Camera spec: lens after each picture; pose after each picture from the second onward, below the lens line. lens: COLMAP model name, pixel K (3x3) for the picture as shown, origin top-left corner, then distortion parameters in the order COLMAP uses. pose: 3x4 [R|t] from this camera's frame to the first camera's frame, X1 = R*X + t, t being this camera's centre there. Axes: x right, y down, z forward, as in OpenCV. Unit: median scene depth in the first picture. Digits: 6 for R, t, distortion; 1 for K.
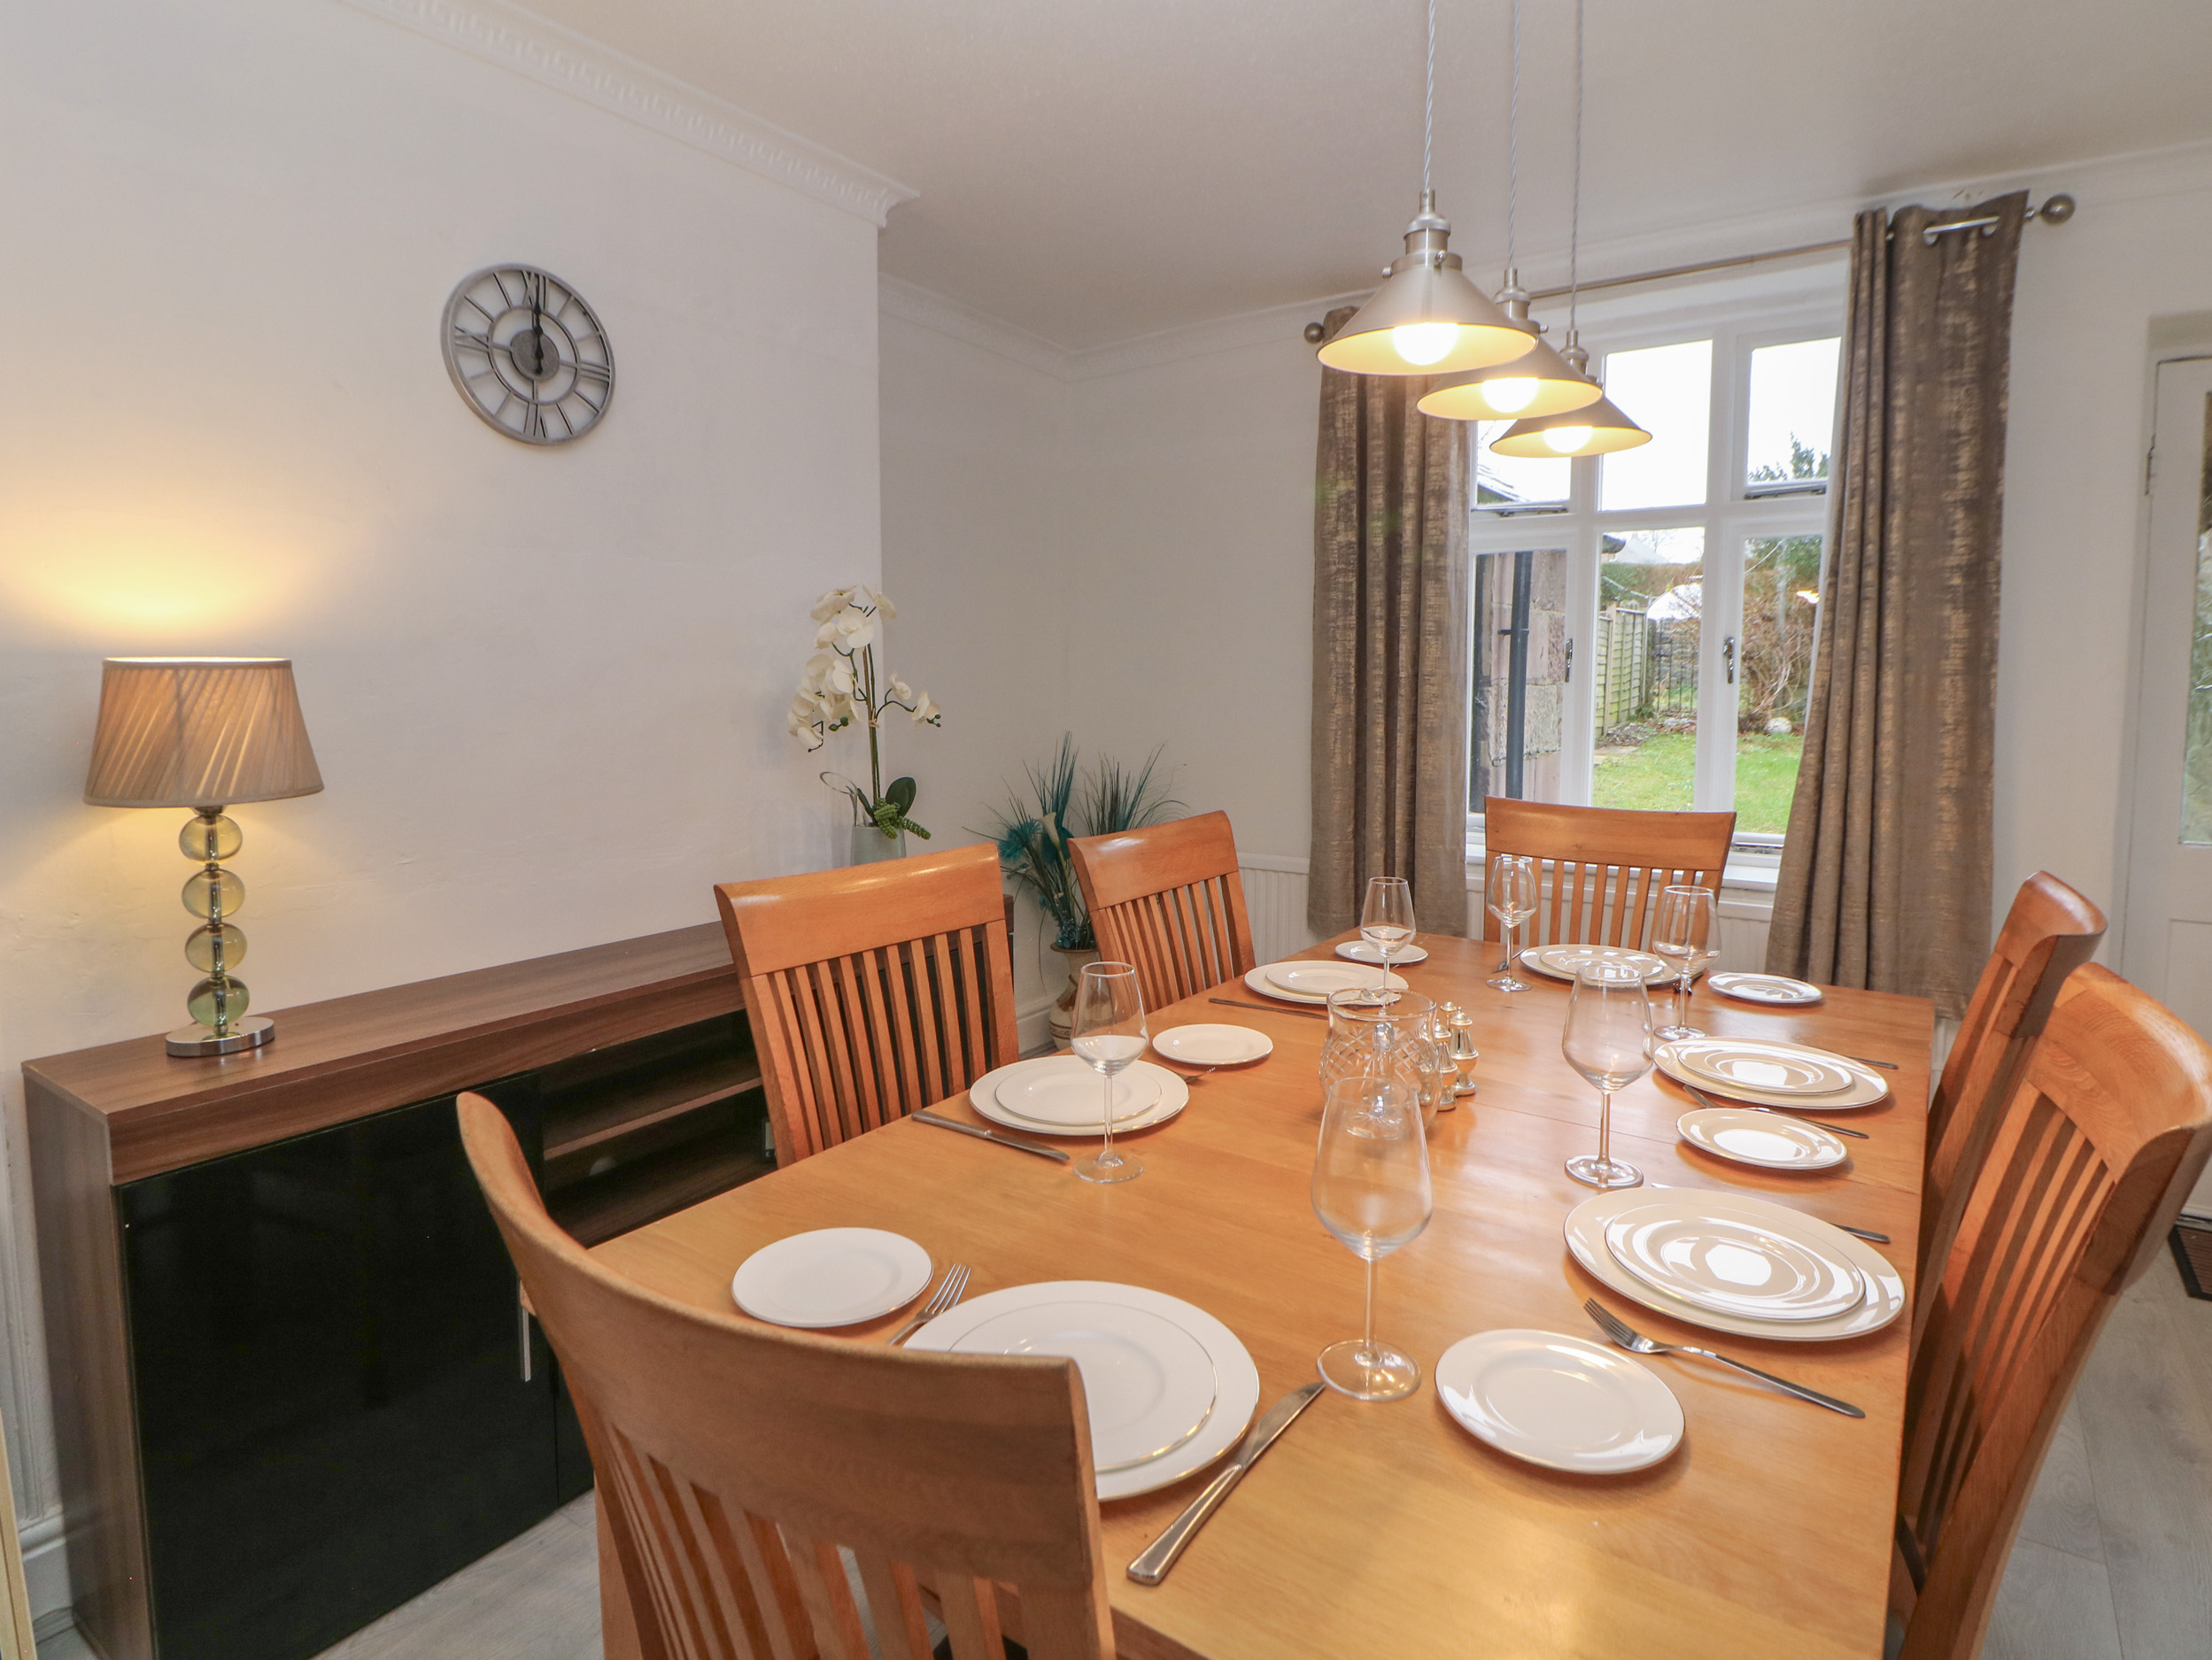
lens RADIAL K [[1166.4, 0, 1117.9], [0, 1166.4, 767.6], [0, 0, 1]] dist [-0.002335, -0.015521]
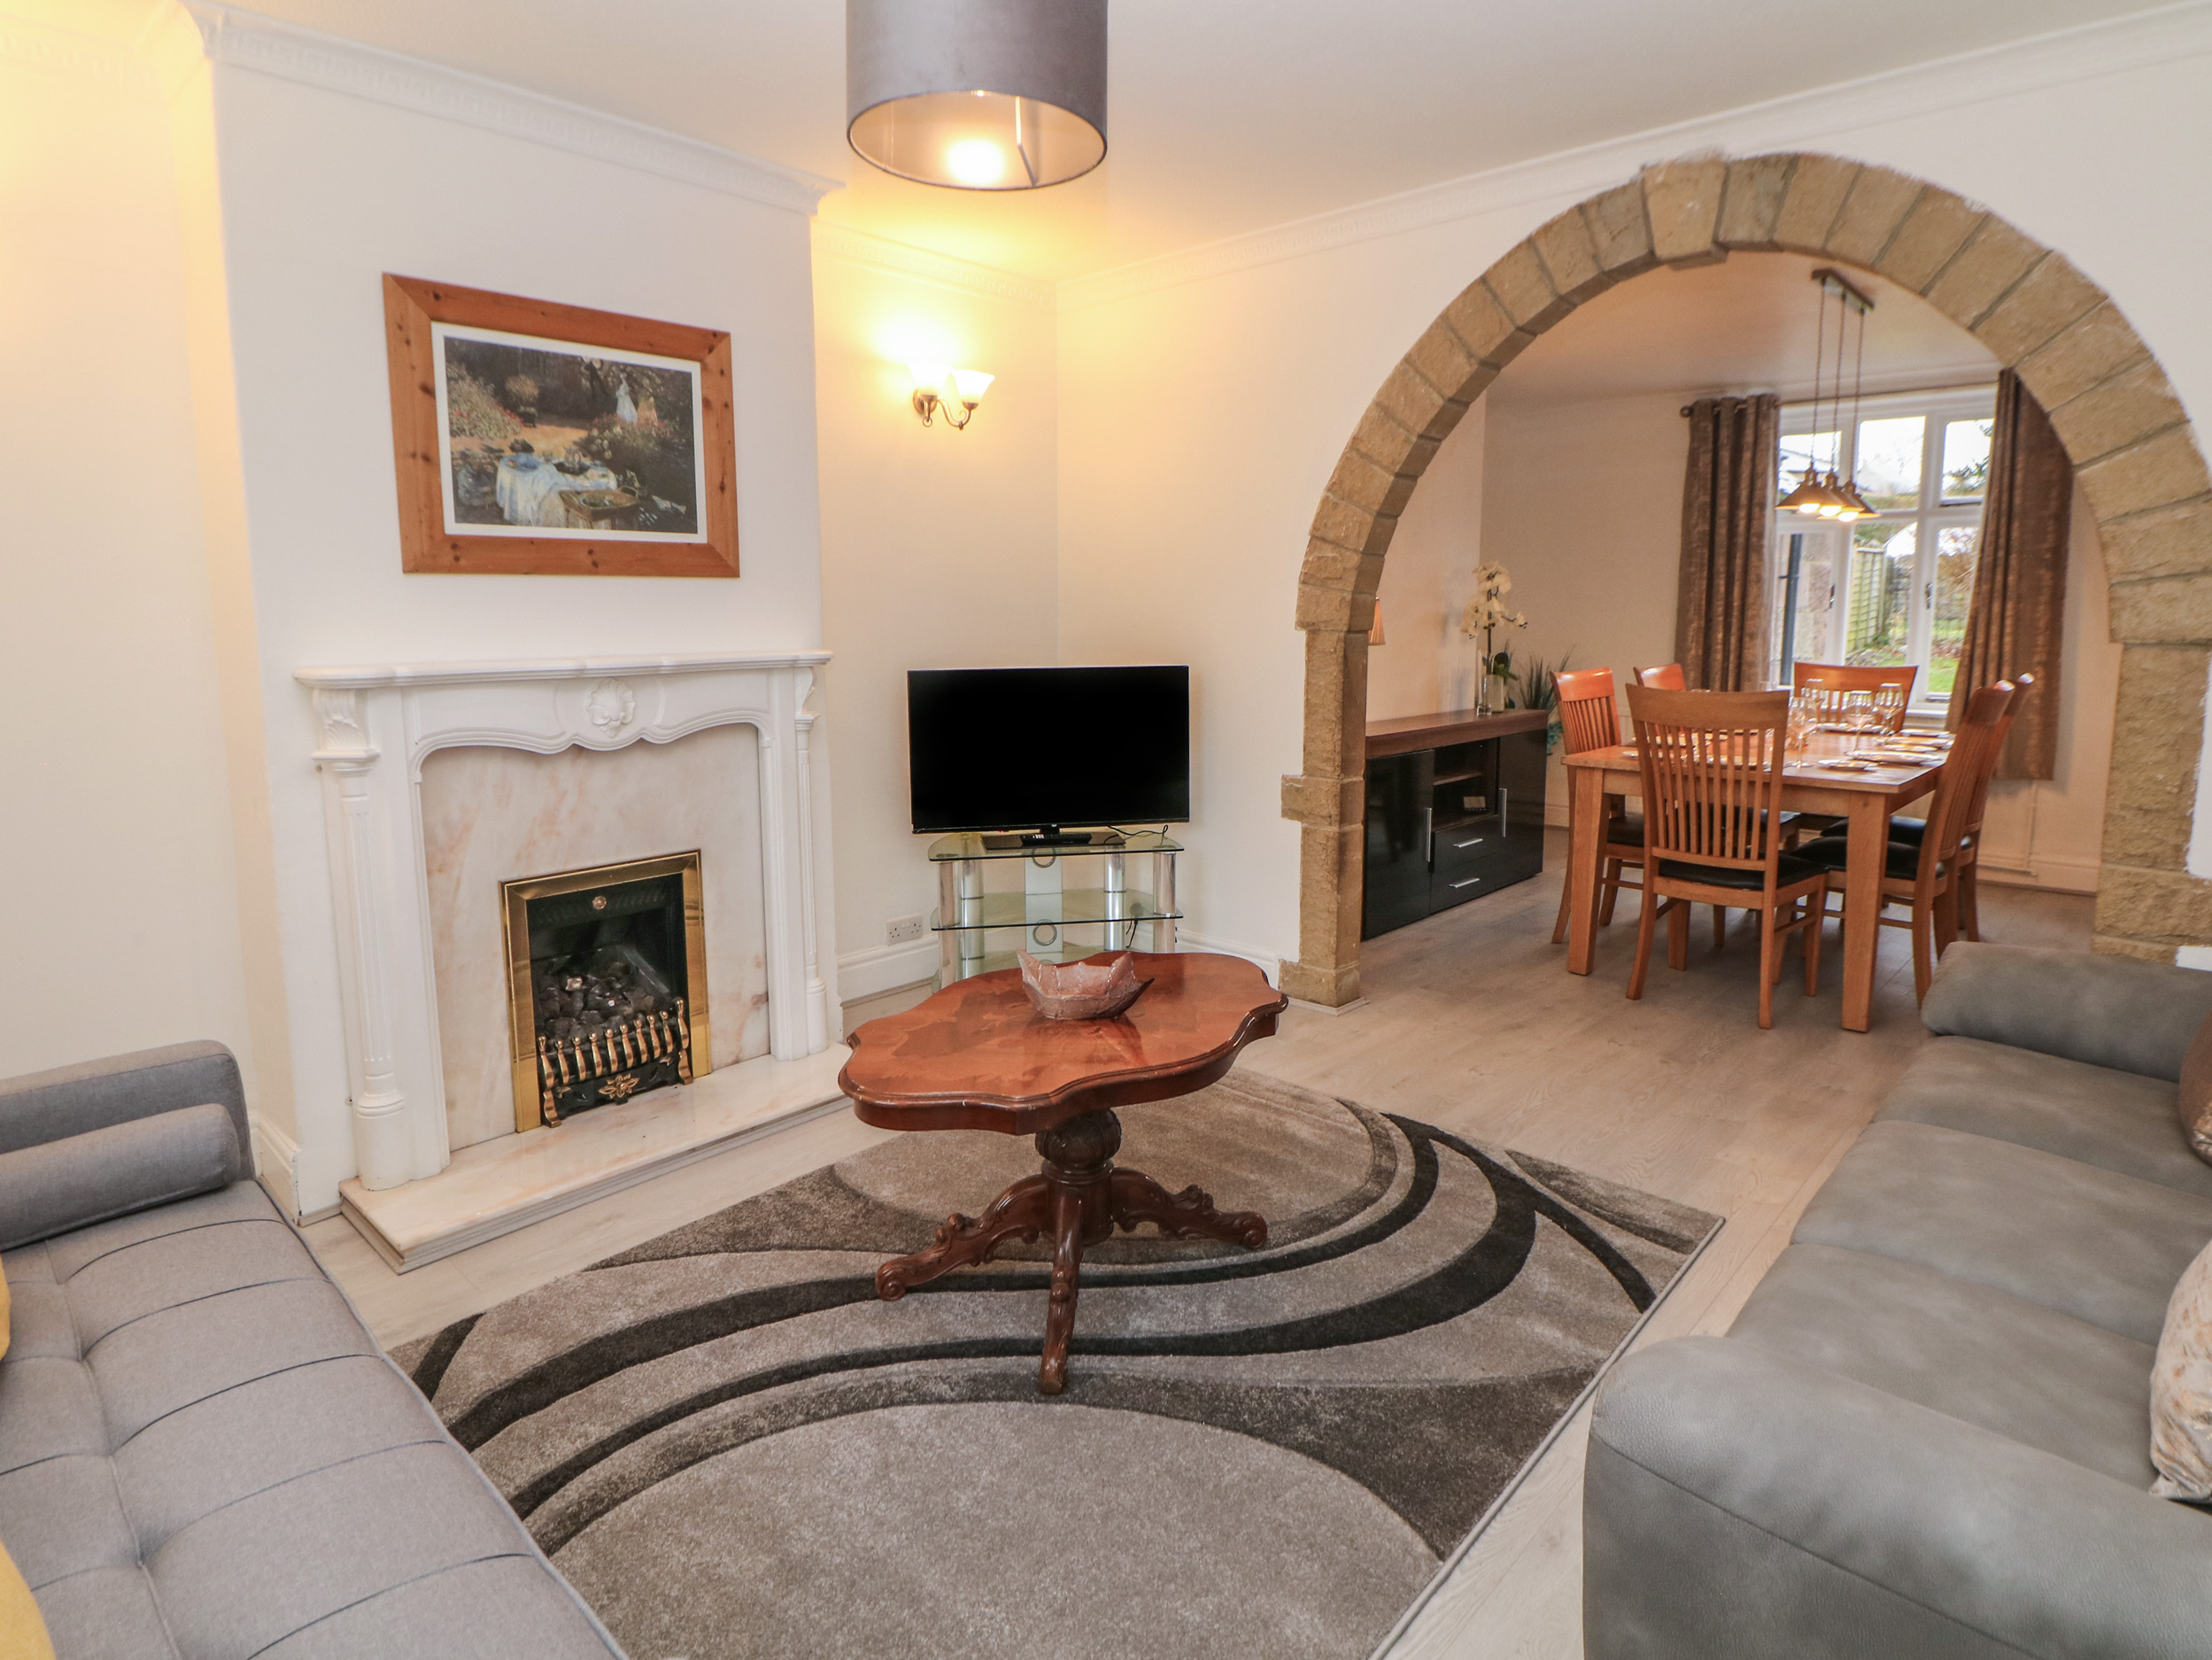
lens RADIAL K [[1217.4, 0, 1104.7], [0, 1217.4, 762.4], [0, 0, 1]] dist [-0.003618, -0.012901]
pose [[0.989570, 0.016603, -0.143093, -0.465572], [-0.010049, 0.998872, 0.046410, 0.091112], [0.143702, -0.044488, 0.988620, -1.053254]]
